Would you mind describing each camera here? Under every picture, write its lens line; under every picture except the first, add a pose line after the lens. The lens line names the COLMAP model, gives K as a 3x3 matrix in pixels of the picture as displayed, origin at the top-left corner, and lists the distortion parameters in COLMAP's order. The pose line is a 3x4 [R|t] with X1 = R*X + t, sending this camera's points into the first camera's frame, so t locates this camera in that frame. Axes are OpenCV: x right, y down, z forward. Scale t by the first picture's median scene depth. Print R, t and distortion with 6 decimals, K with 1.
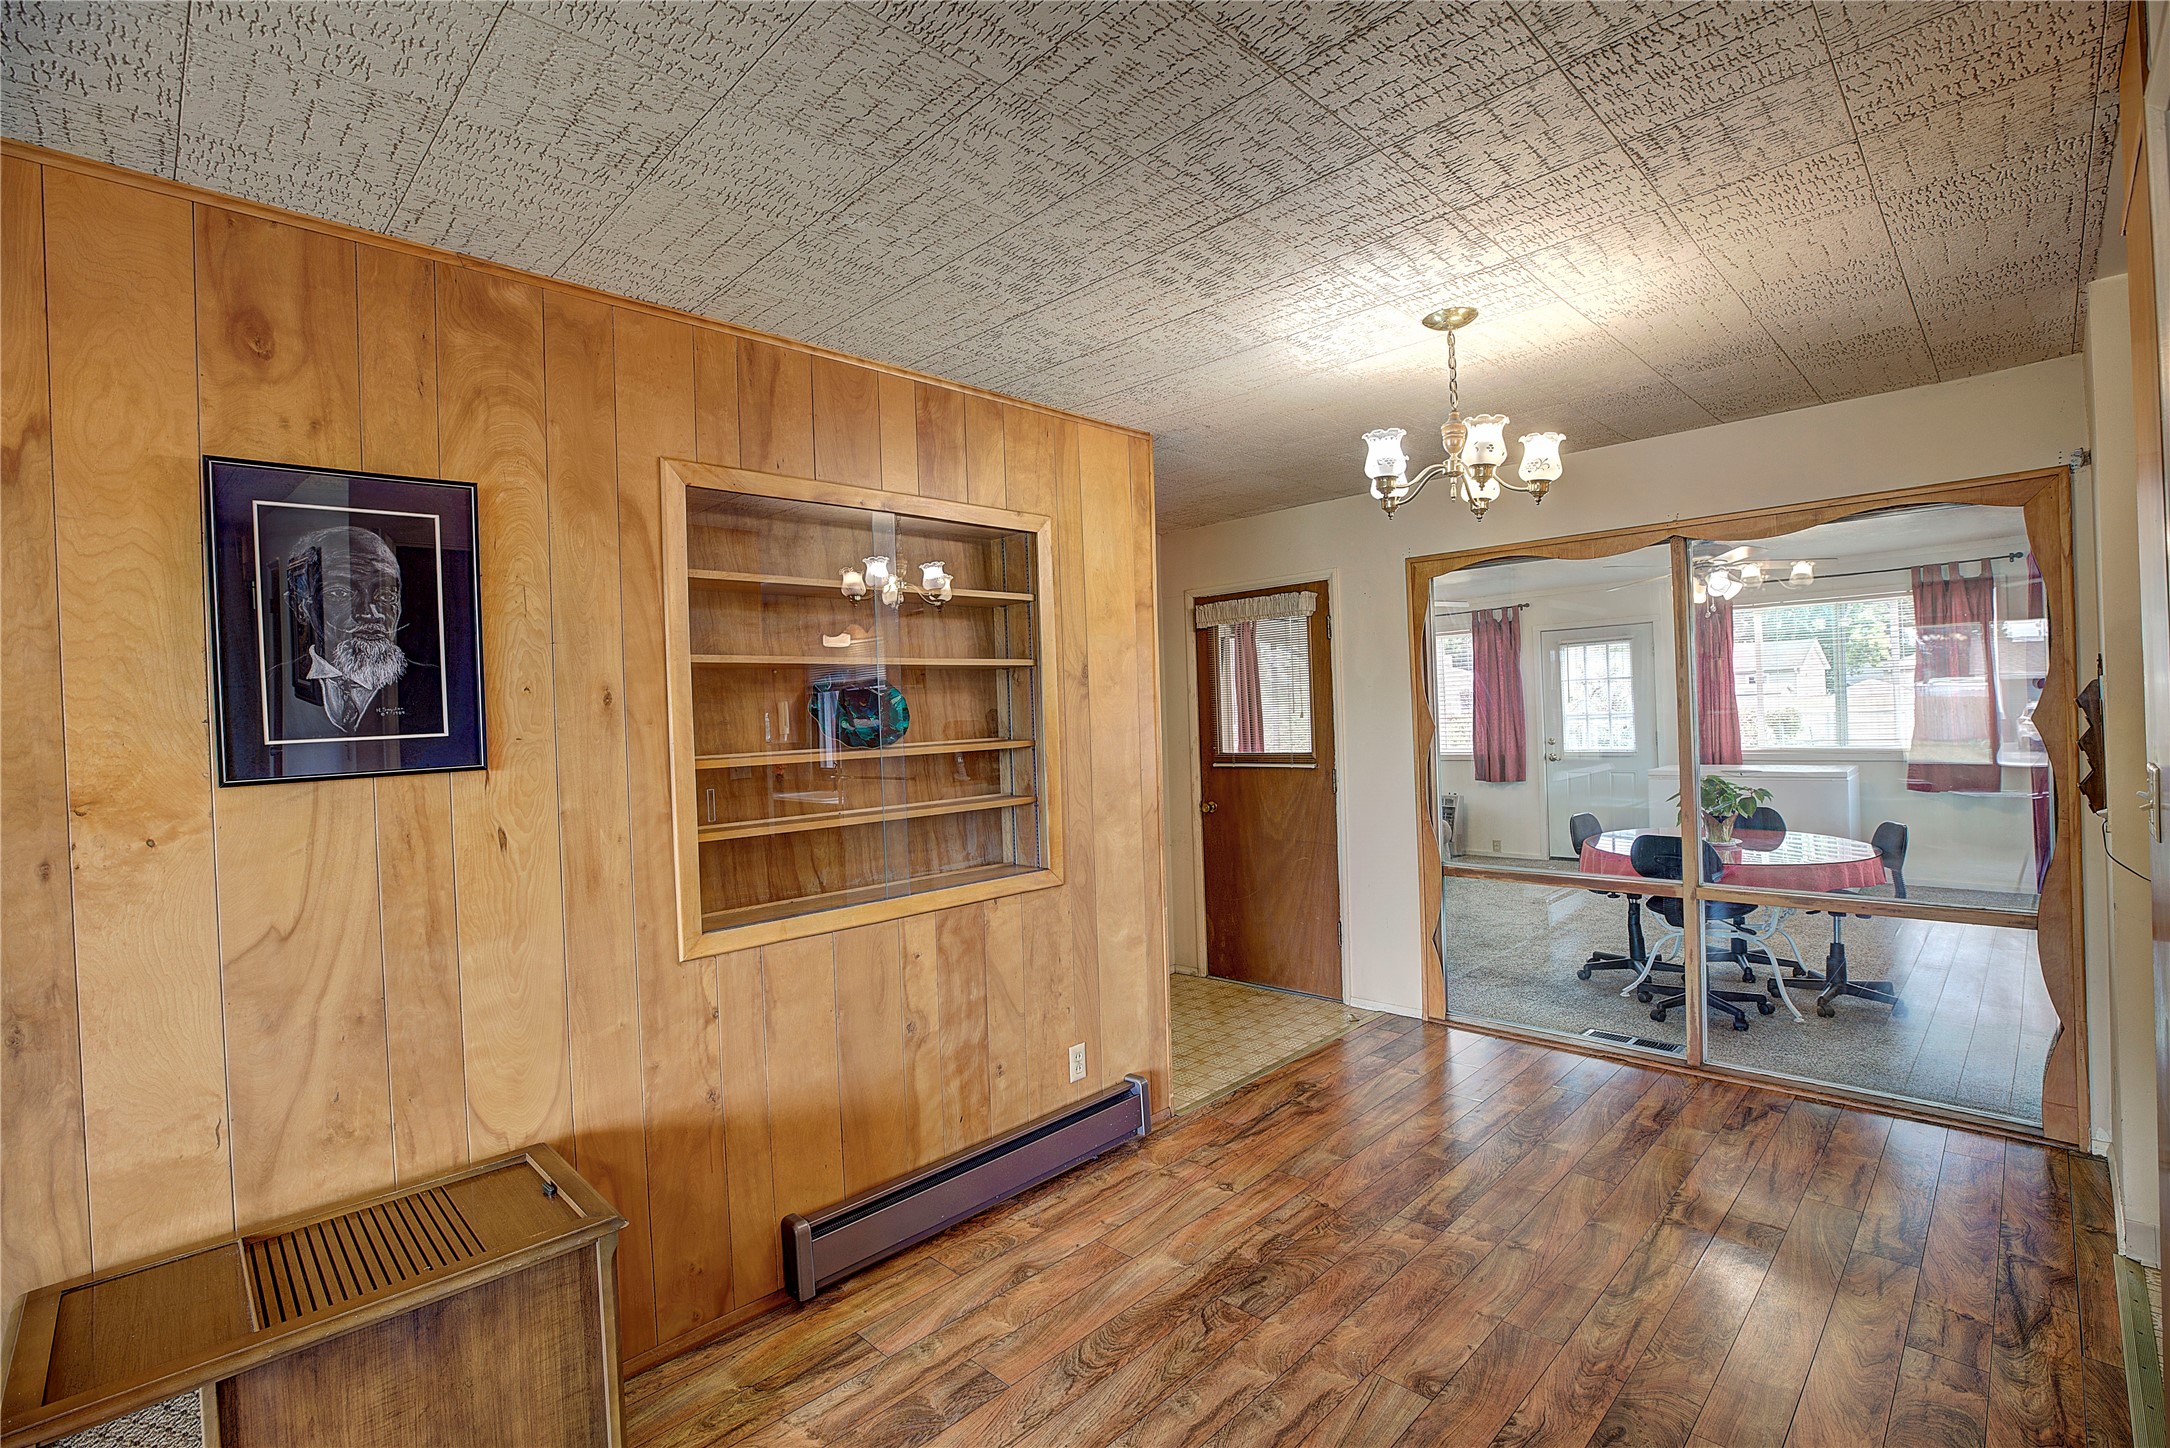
lens RADIAL K [[985.3, 0, 1078.2], [0, 985.3, 719.1], [0, 0, 1]] dist [-0.046115, 0.013610]
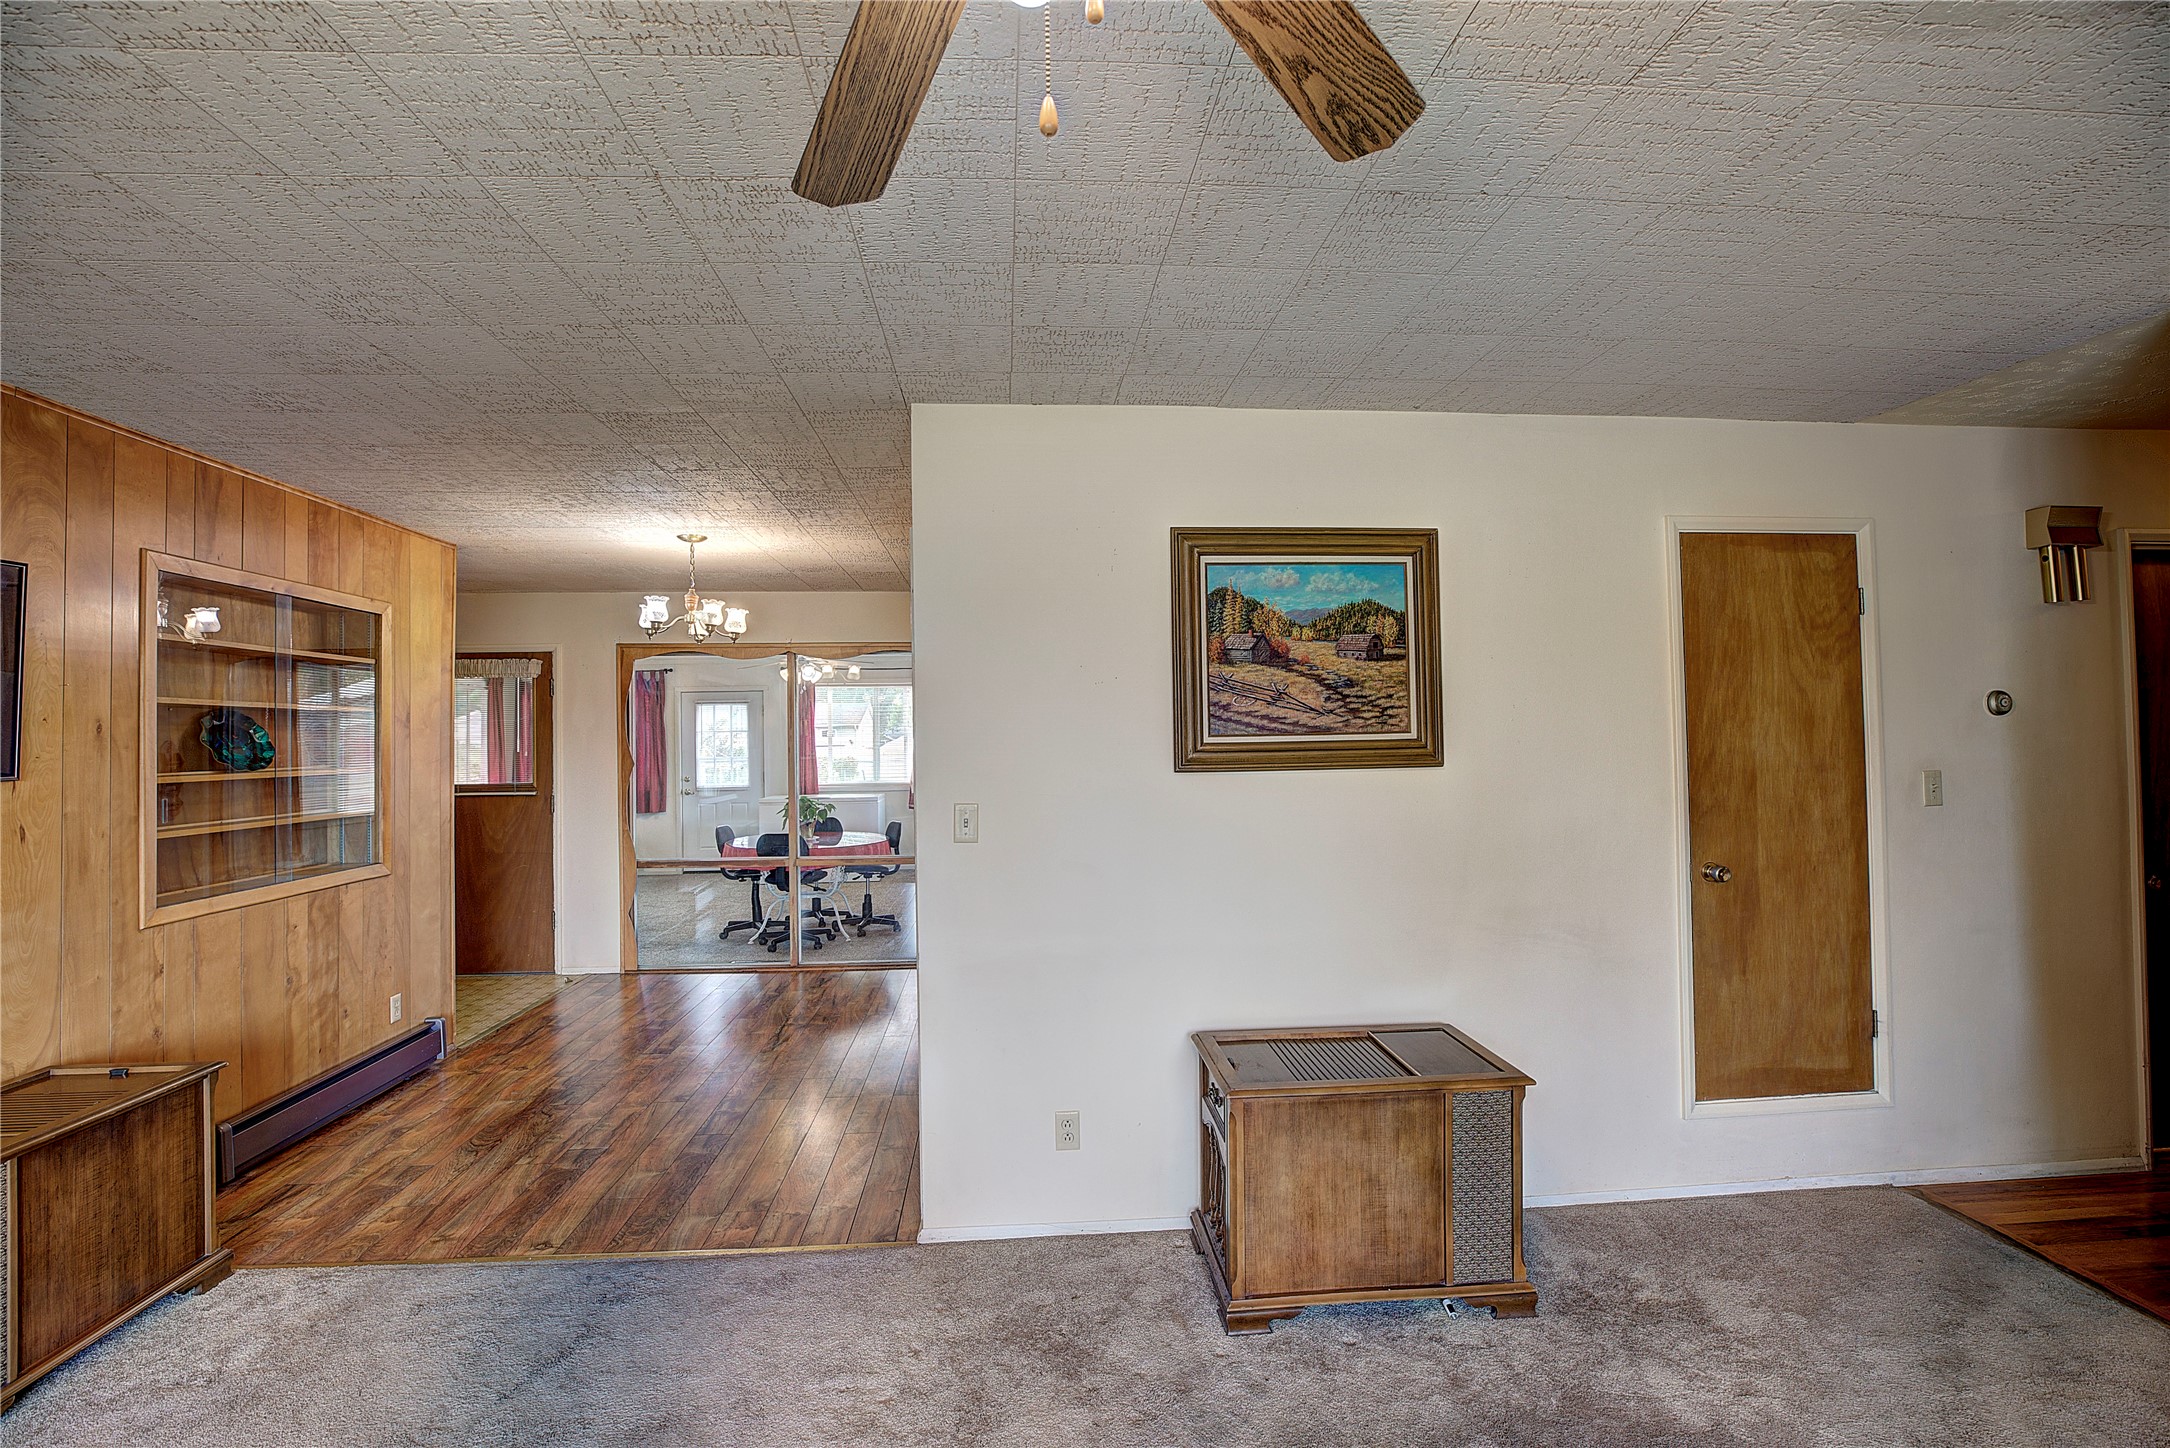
lens RADIAL K [[985.3, 0, 1078.2], [0, 985.3, 719.1], [0, 0, 1]] dist [-0.046115, 0.013610]
pose [[0.650647, 0.044107, 0.758098, -0.443199], [-0.008315, 0.998666, -0.050966, 0.015518], [-0.759335, 0.026857, 0.650146, -0.625227]]
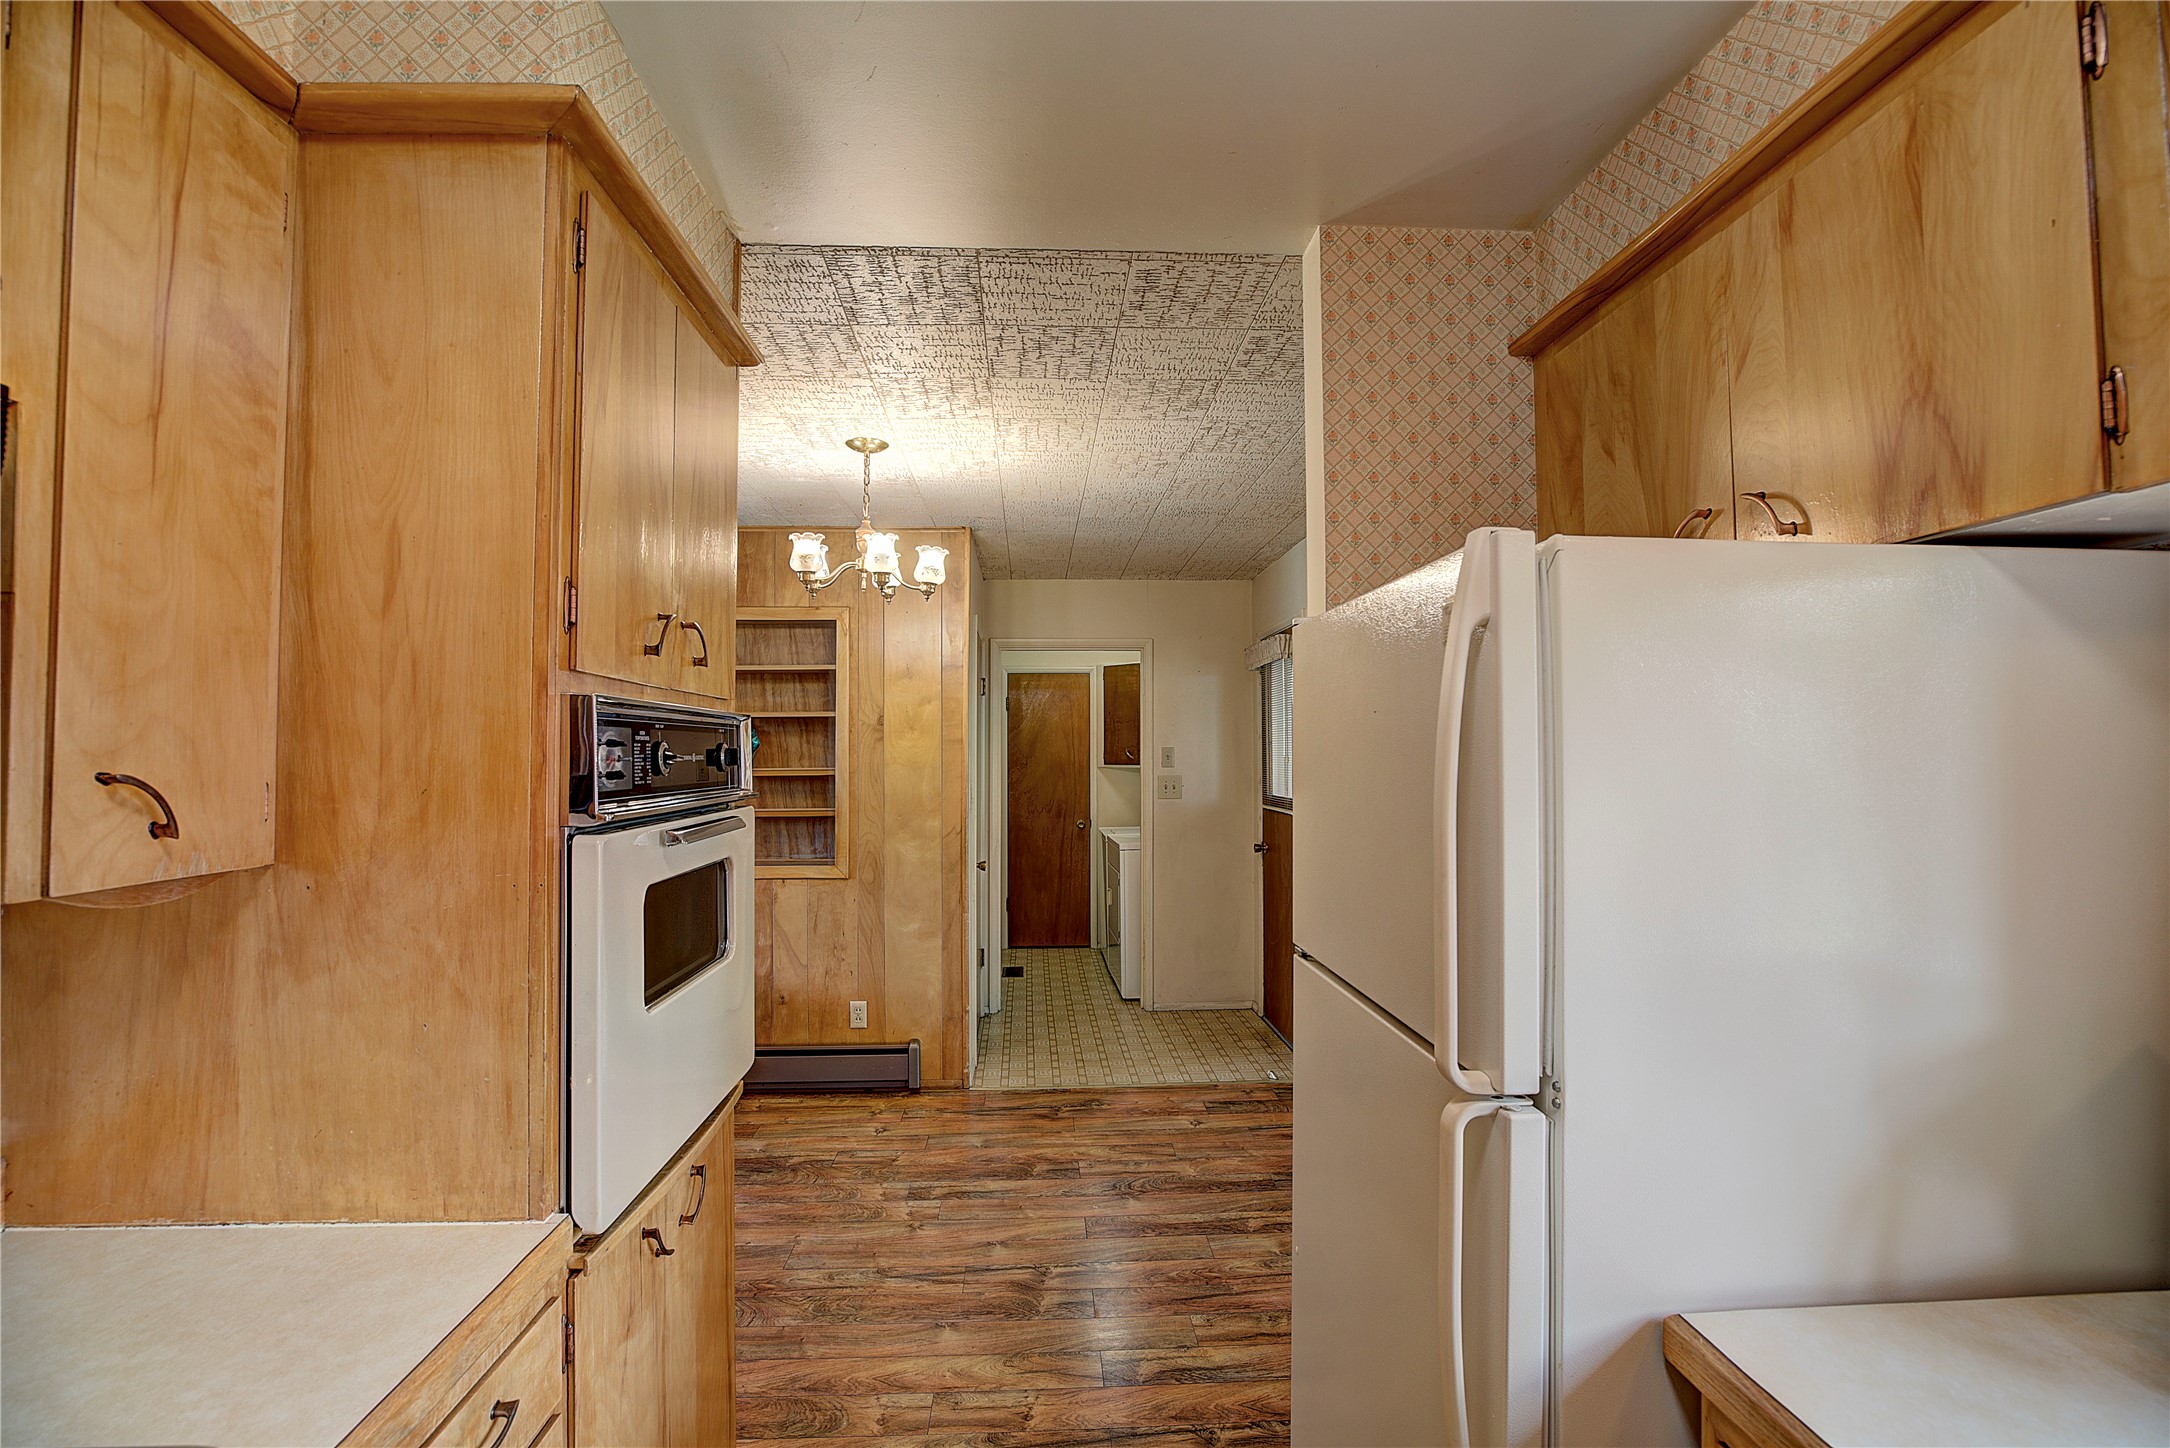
lens RADIAL K [[985.3, 0, 1078.2], [0, 985.3, 719.1], [0, 0, 1]] dist [-0.046115, 0.013610]
pose [[0.743011, 0.011826, -0.669175, 1.193960], [-0.027059, 0.999557, -0.012381, -0.044903], [0.668732, 0.027306, 0.743002, 0.218402]]
